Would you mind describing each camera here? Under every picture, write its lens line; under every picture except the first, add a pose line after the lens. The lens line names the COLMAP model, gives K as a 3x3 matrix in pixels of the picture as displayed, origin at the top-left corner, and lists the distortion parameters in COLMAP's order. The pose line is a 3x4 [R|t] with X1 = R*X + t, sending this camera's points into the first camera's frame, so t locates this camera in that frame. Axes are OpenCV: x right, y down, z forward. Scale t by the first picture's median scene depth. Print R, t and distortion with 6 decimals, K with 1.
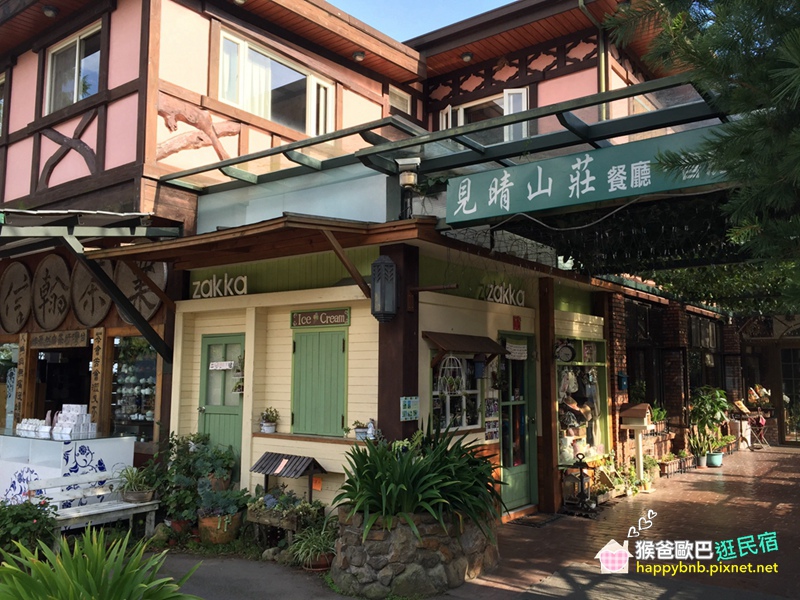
lens RADIAL K [[681.6, 0, 400.0], [0, 681.6, 300.0], [0, 0, 1]] dist [0.038369, -0.004994]
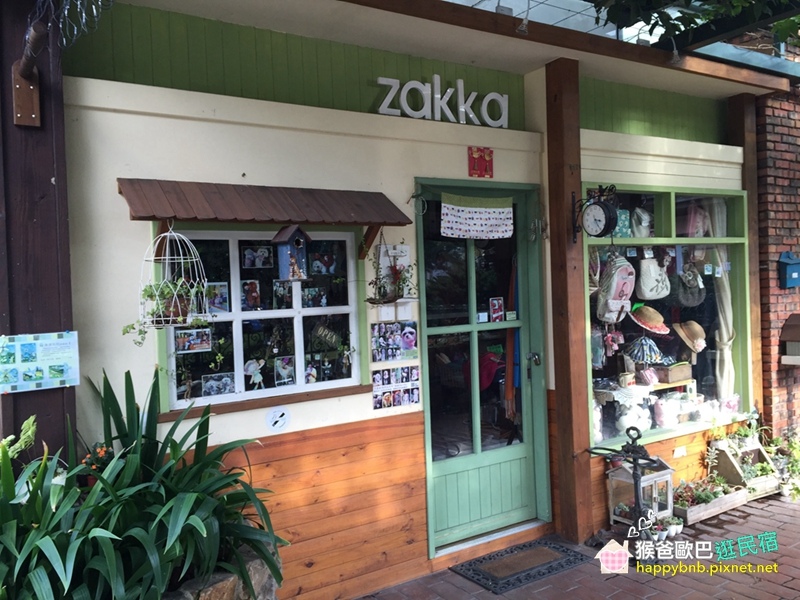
lens RADIAL K [[681.6, 0, 400.0], [0, 681.6, 300.0], [0, 0, 1]] dist [0.038369, -0.004994]
pose [[0.941554, -0.032628, -0.335279, 0.264904], [0.077838, 0.989436, 0.122302, 0.063975], [0.327747, -0.141251, 0.934147, 0.499966]]
